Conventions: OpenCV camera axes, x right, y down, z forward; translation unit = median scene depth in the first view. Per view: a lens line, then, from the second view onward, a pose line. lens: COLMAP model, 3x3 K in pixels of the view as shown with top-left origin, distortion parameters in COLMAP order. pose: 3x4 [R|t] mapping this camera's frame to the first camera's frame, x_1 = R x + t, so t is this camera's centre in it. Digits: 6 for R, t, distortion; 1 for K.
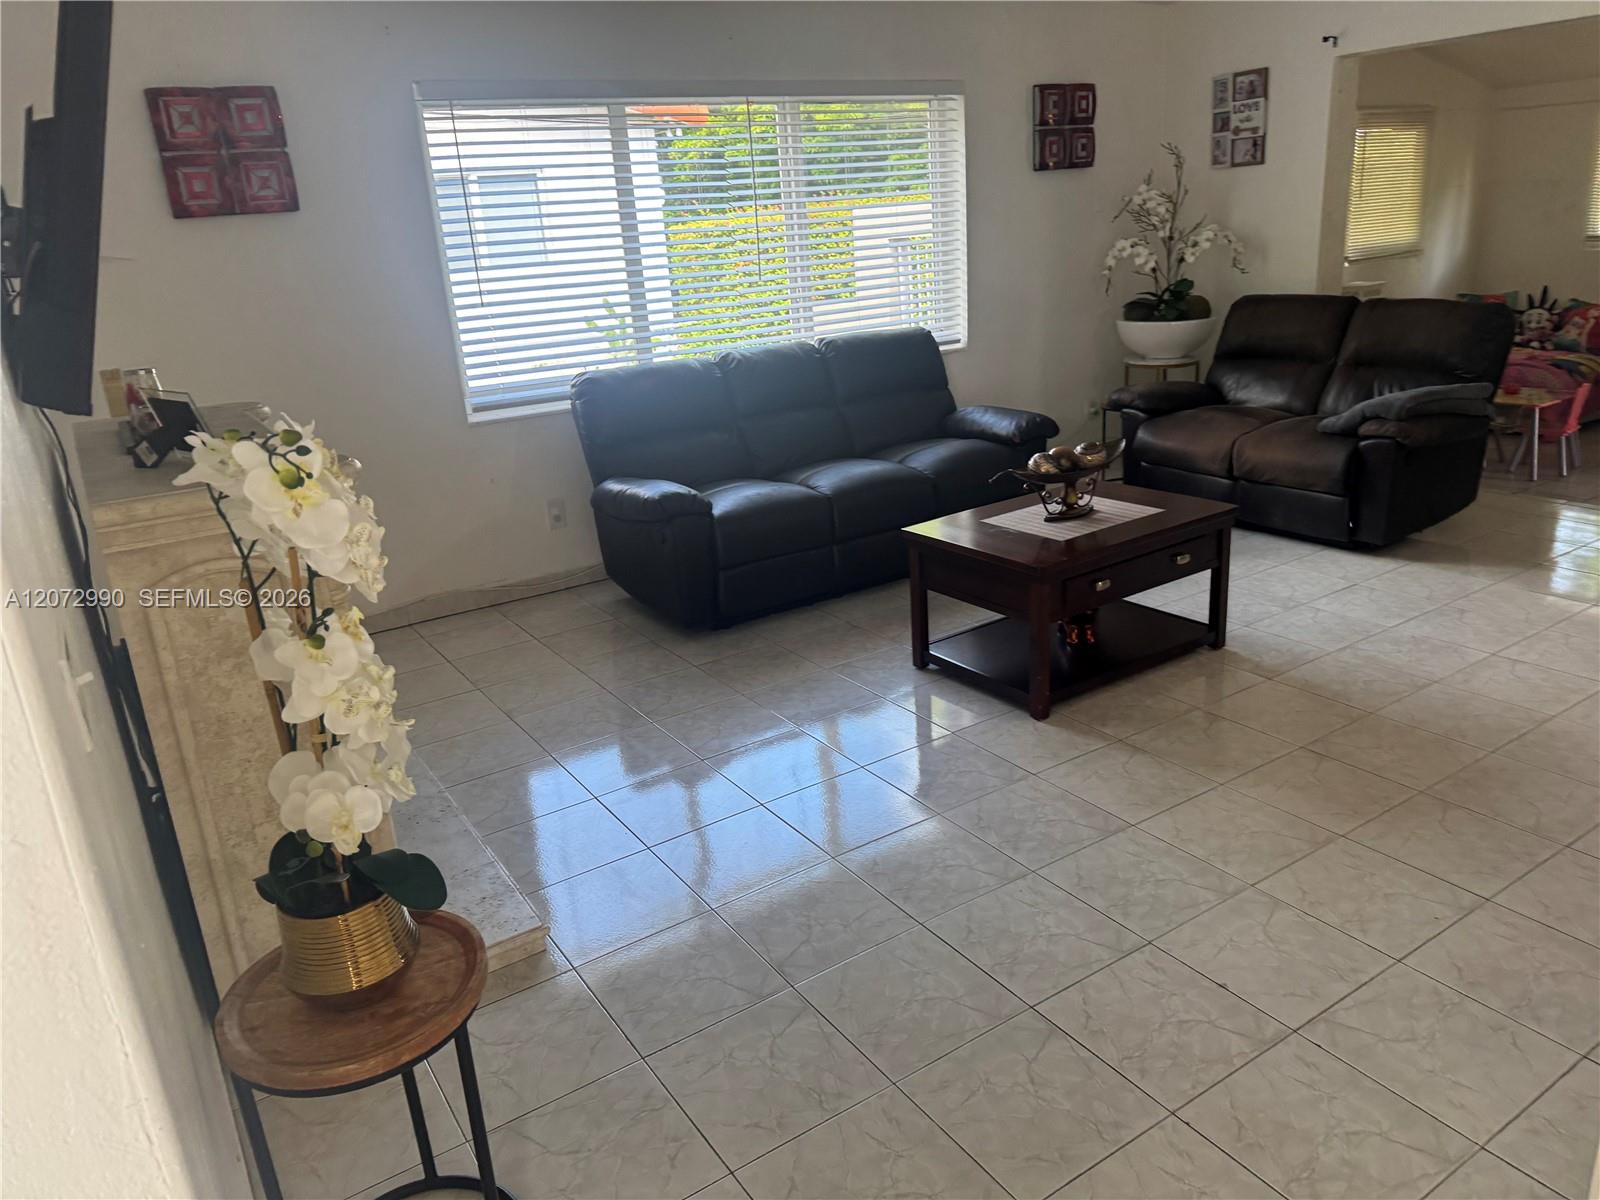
lens RADIAL K [[1137.8, 0, 791.8], [0, 1137.8, 594.9], [0, 0, 1]] dist [0.060044, -0.066091]
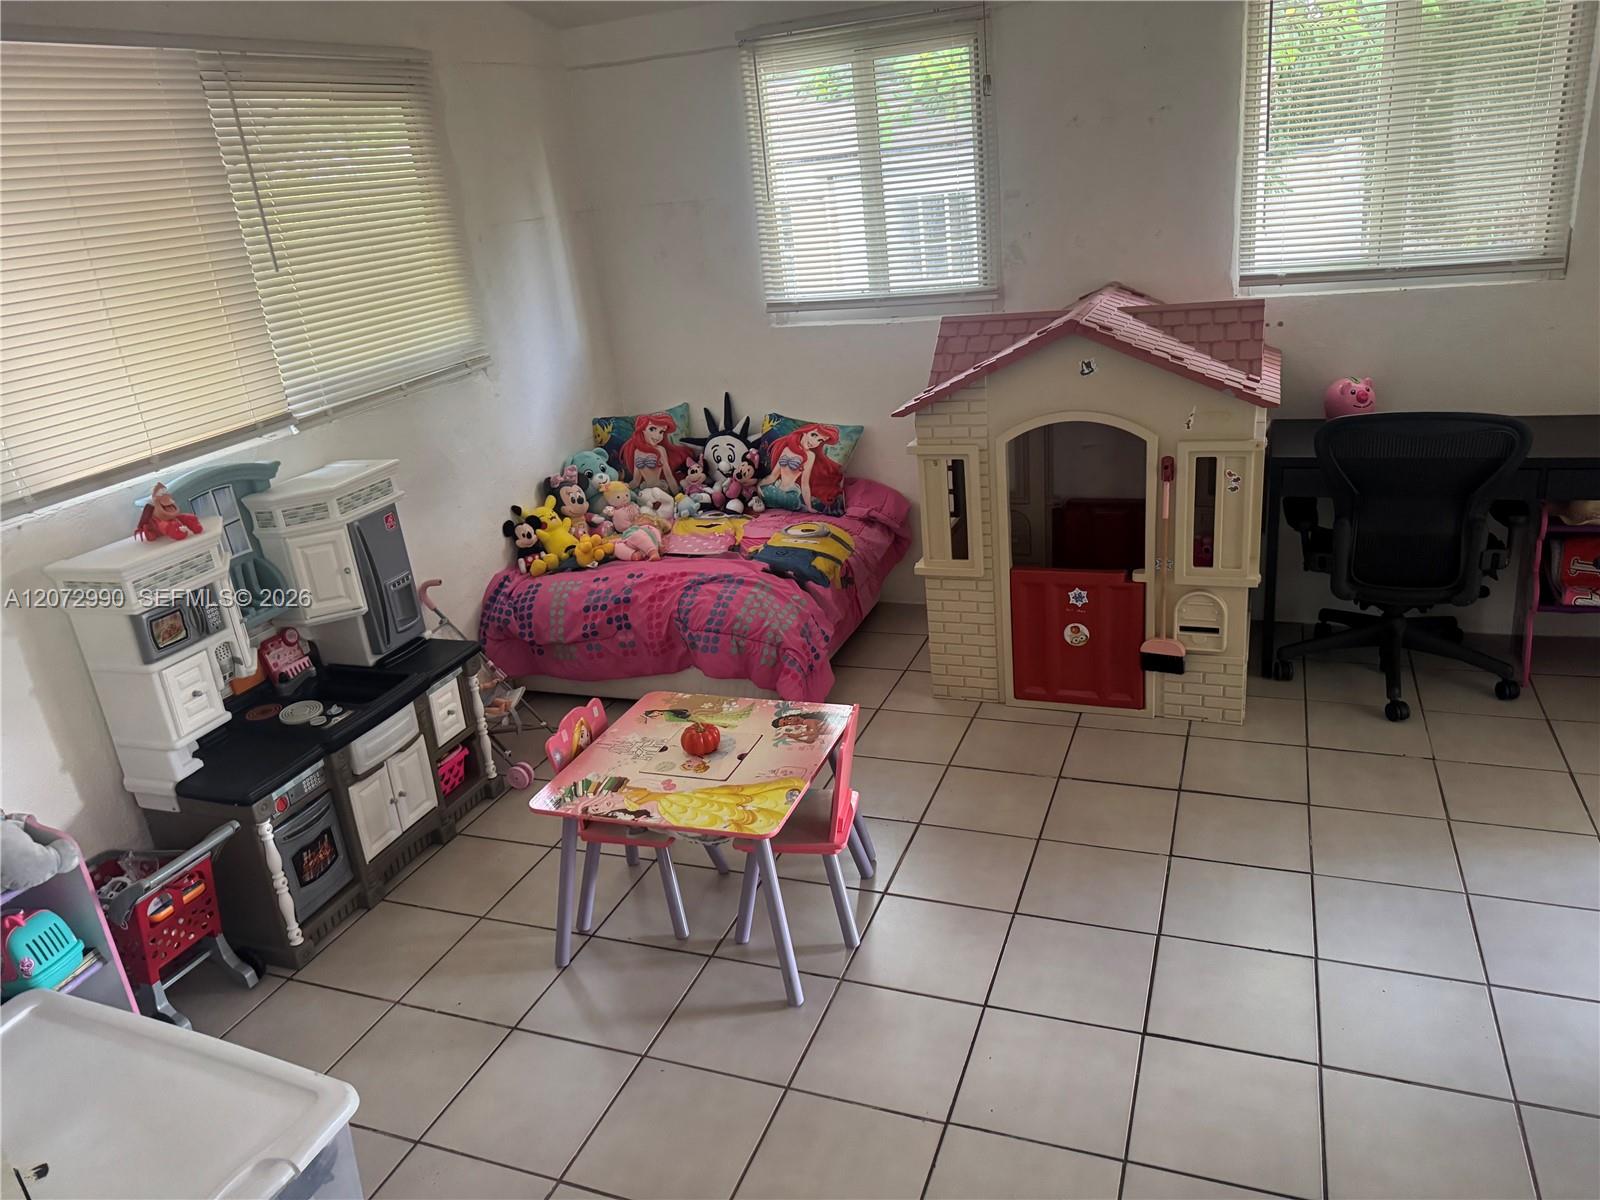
lens RADIAL K [[1137.8, 0, 804.4], [0, 1137.8, 604.4], [0, 0, 1]] dist [0.060044, -0.066091]
pose [[0.815911, -0.223818, 0.533099, 0.374118], [0.223316, 0.972475, 0.066501, -0.200736], [-0.533310, 0.064791, 0.843435, 0.531163]]
